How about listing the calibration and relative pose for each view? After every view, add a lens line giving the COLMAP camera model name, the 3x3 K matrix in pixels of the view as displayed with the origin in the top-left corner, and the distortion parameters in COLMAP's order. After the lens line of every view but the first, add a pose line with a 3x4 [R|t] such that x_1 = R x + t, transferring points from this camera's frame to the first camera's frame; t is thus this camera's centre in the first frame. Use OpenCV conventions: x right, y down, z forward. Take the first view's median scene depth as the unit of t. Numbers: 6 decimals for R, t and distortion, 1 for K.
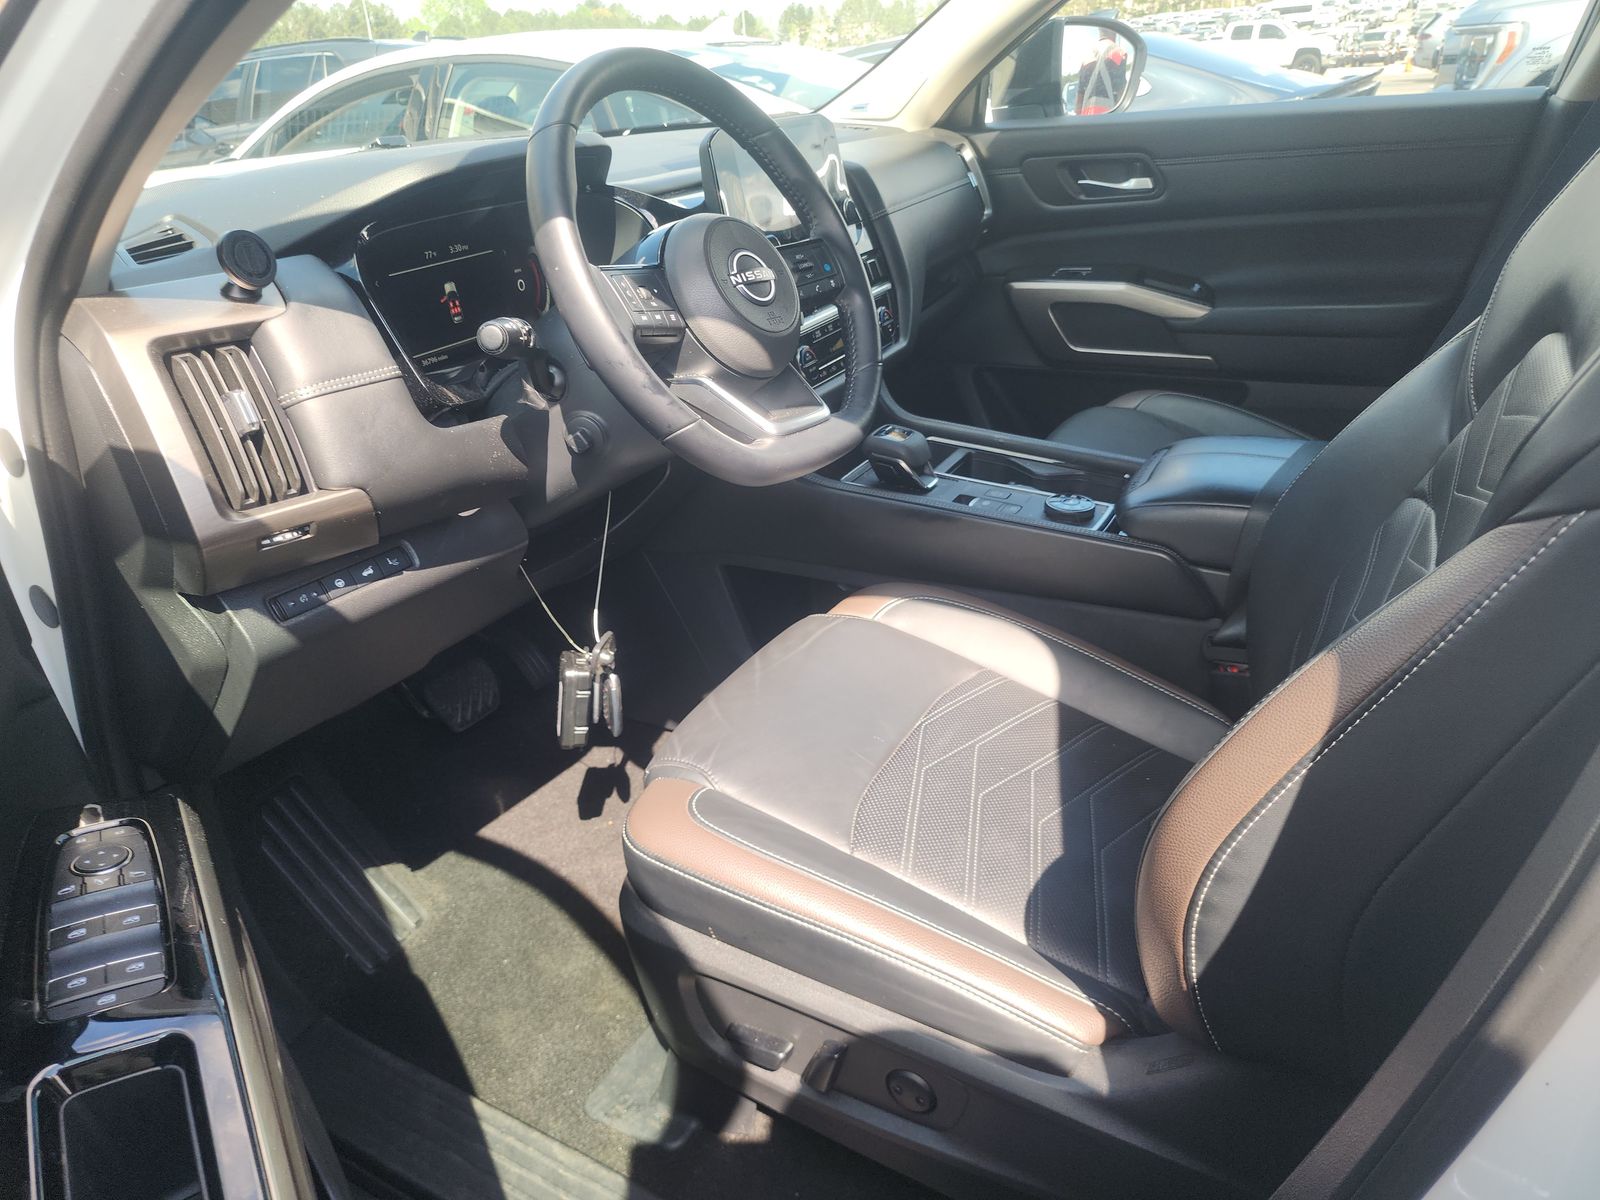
lens RADIAL K [[1086.4, 0, 780.8], [0, 1086.4, 605.6], [0, 0, 1]] dist [0.037334, -0.040089]
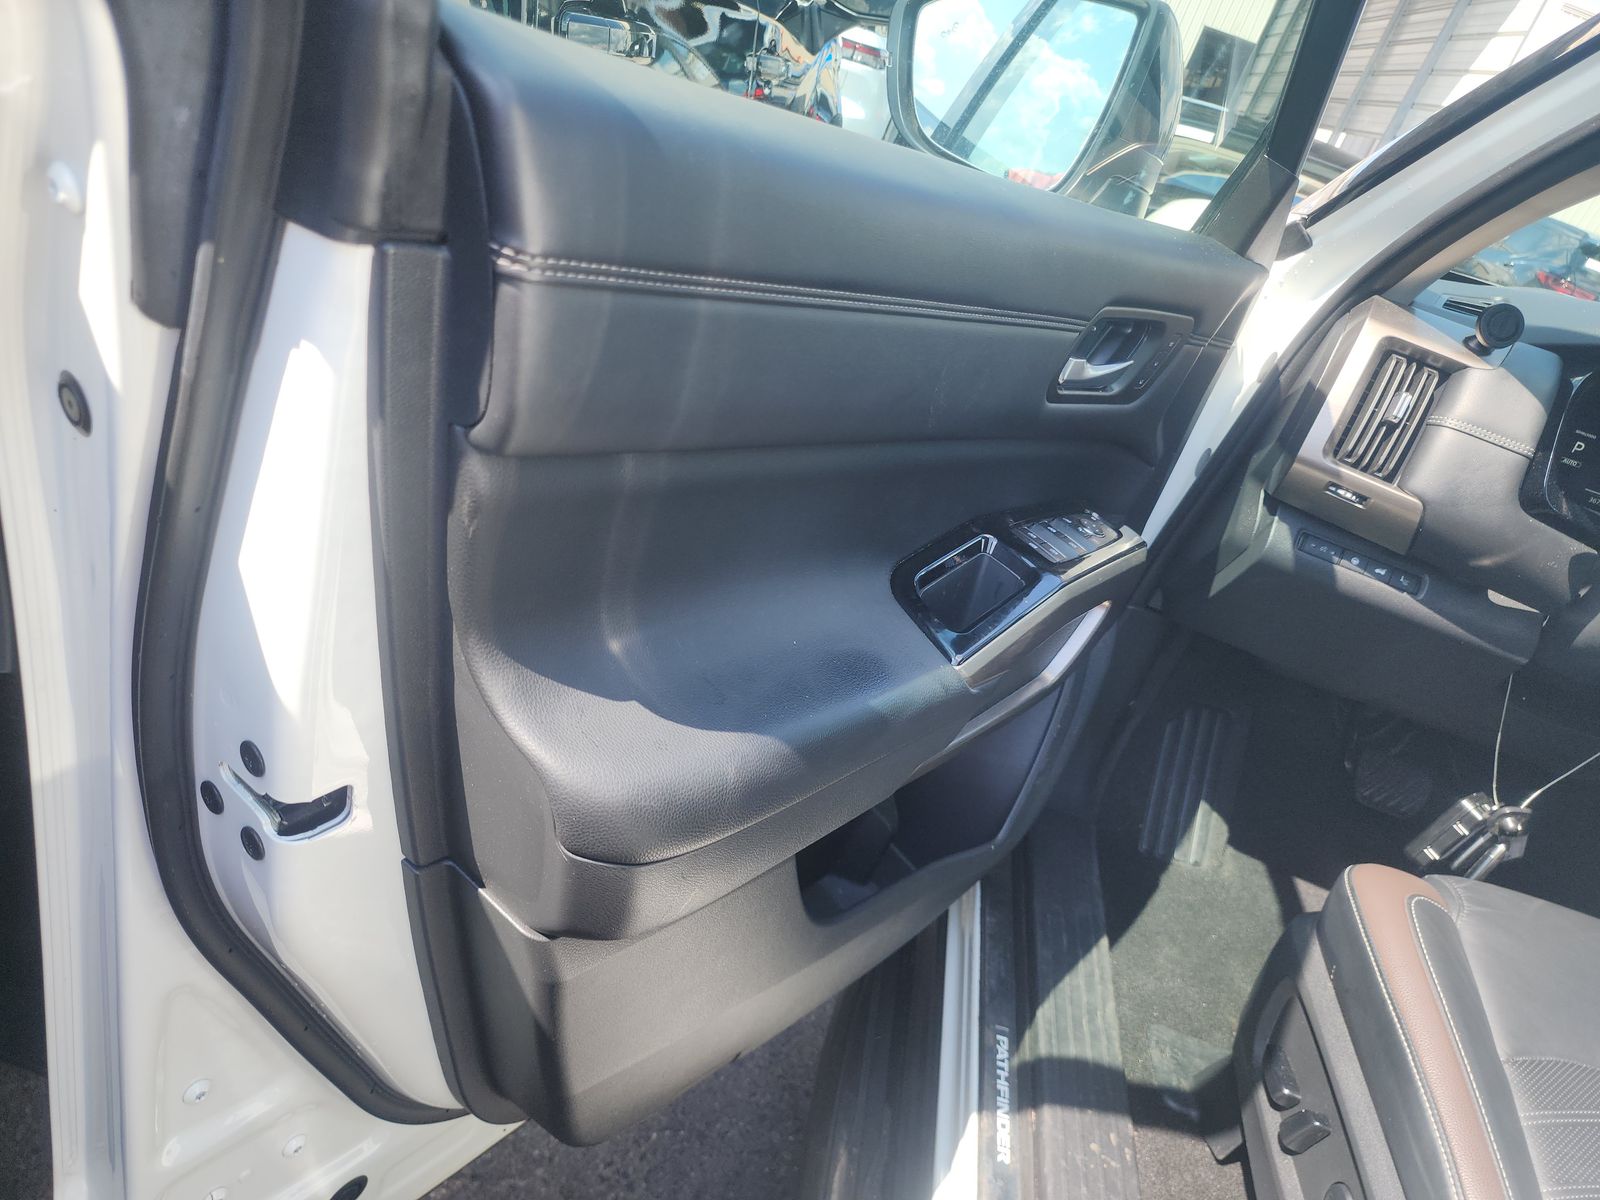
lens RADIAL K [[1086.4, 0, 775.2], [0, 1086.4, 601.6], [0, 0, 1]] dist [0.037334, -0.040089]
pose [[0.295936, 0.576986, -0.761255, 0.313282], [-0.672514, 0.691810, 0.262913, 0.105084], [0.678341, 0.434149, 0.592763, -0.150722]]
